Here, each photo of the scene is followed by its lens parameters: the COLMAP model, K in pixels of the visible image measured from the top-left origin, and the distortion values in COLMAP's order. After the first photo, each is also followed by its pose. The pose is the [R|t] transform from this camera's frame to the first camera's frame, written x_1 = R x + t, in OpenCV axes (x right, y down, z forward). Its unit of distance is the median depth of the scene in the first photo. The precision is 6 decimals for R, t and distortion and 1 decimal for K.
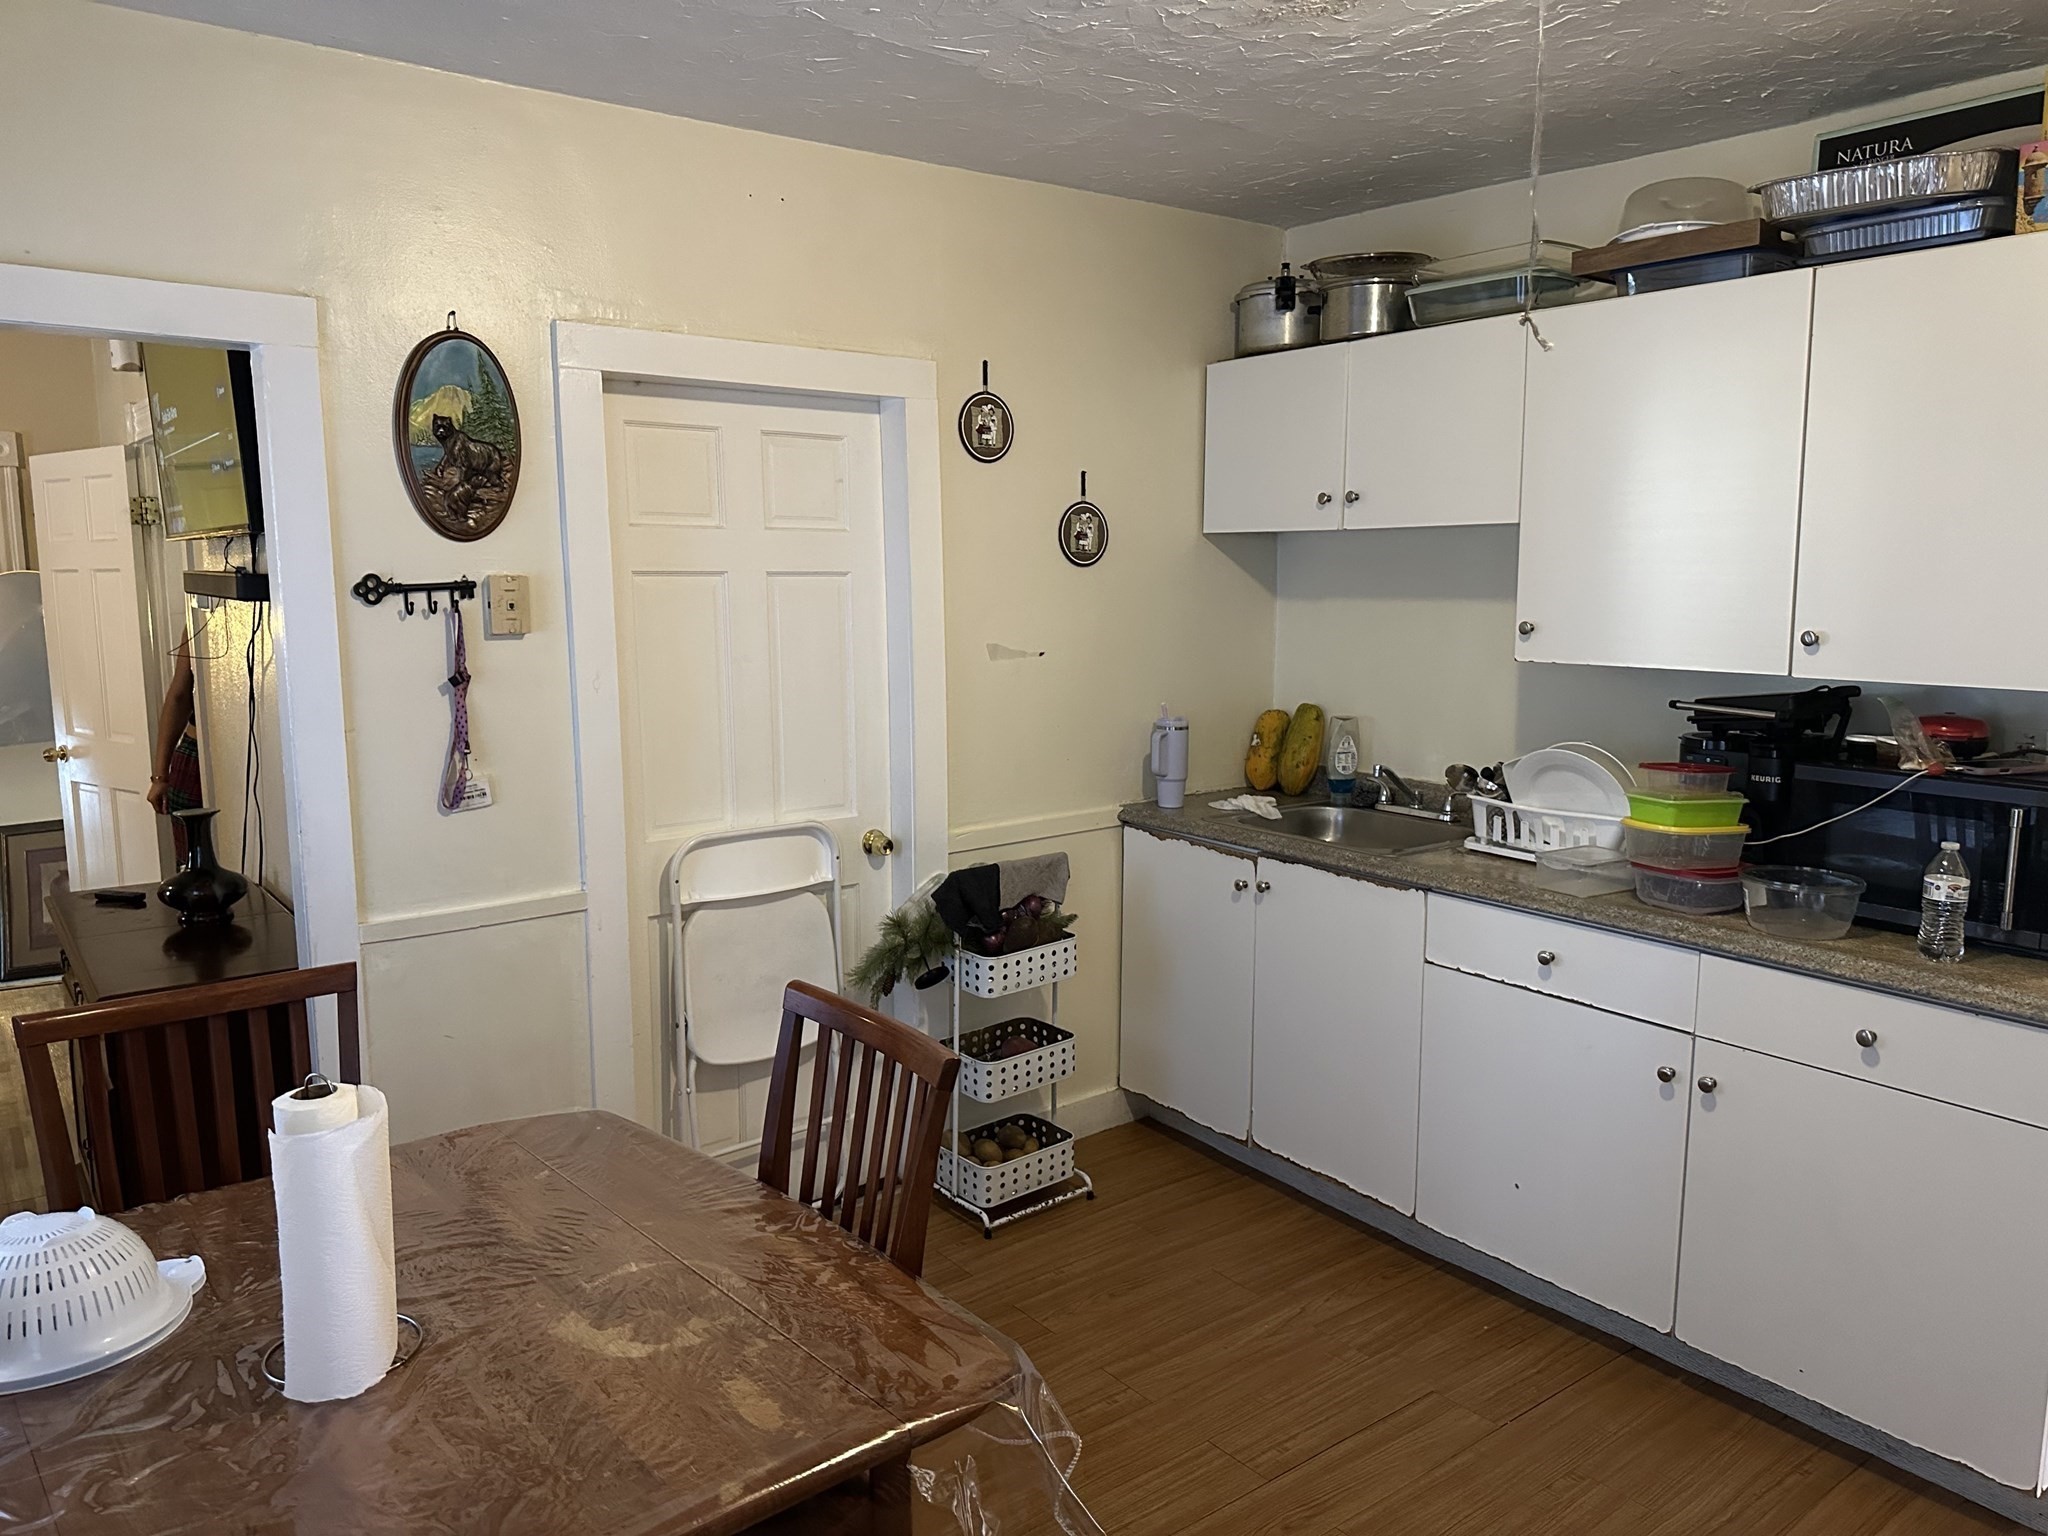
lens RADIAL K [[1420.1, 0, 1022.3], [0, 1420.1, 768.3], [0, 0, 1]] dist [0.004186, -0.022470]
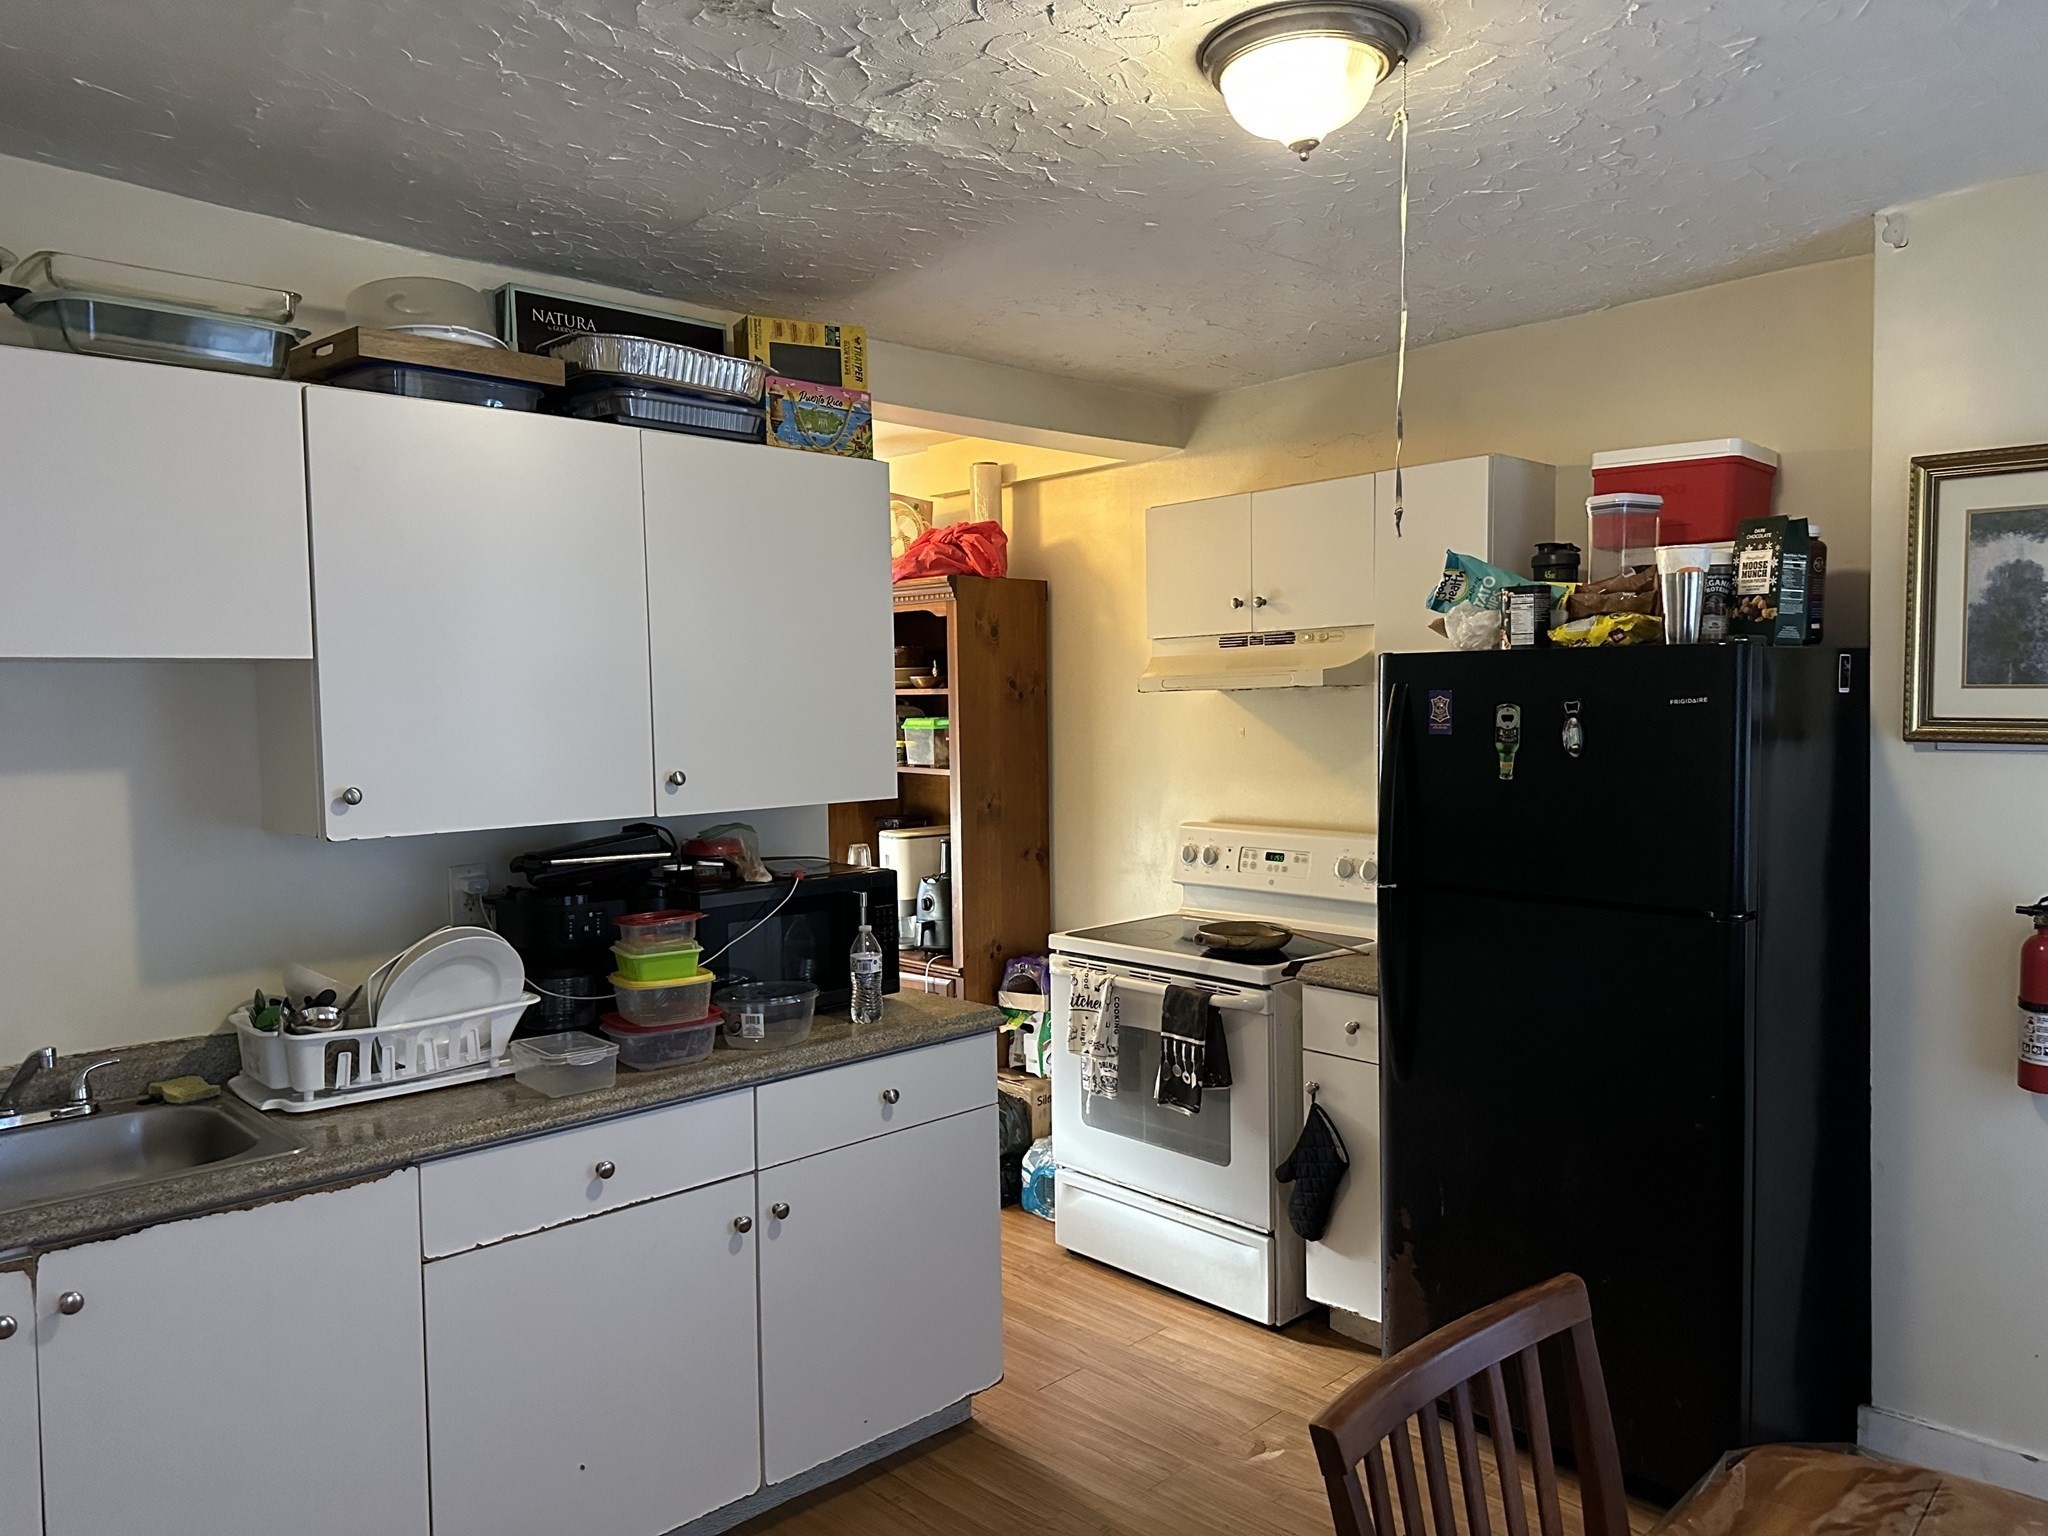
lens RADIAL K [[1426.2, 0, 1028.6], [0, 1426.2, 779.4], [0, 0, 1]] dist [0.030729, -0.035873]
pose [[-0.118267, -0.048521, 0.991796, -0.527047], [0.157739, 0.985205, 0.067008, -0.120100], [-0.980373, 0.164370, -0.108864, 0.856508]]
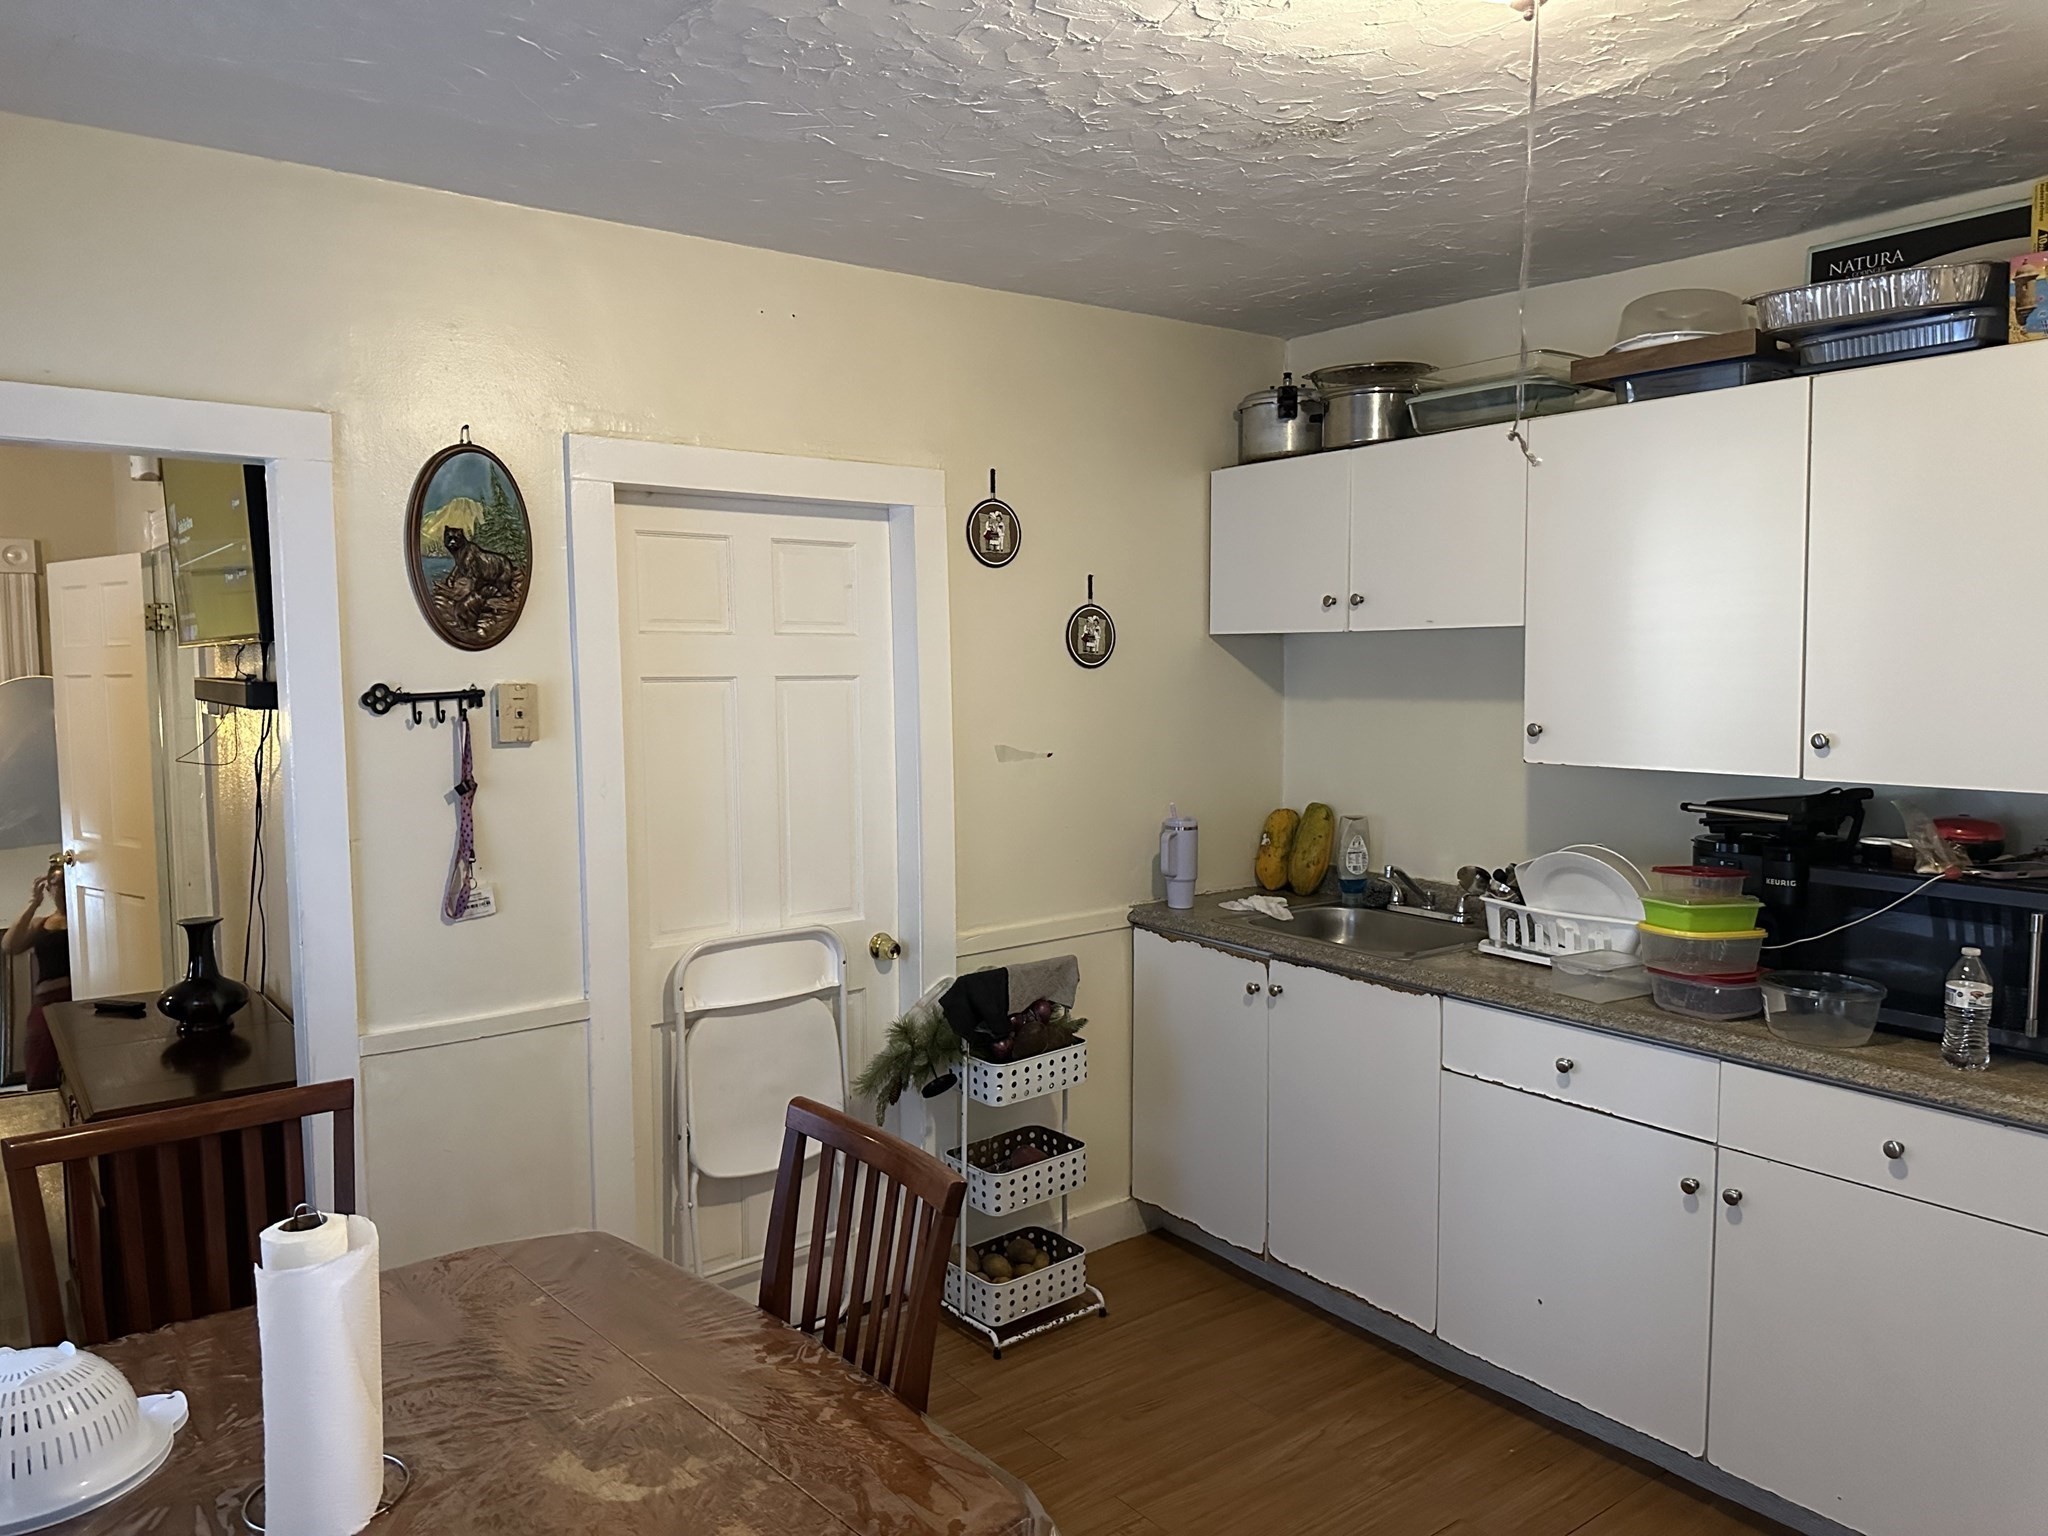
lens RADIAL K [[1419.7, 0, 1027.5], [0, 1419.7, 769.4], [0, 0, 1]] dist [-0.000853, -0.016490]
pose [[0.999988, -0.003708, -0.003058, 0.001227], [0.003505, 0.997950, -0.063903, -0.010031], [0.003288, 0.063892, 0.997951, 0.005916]]
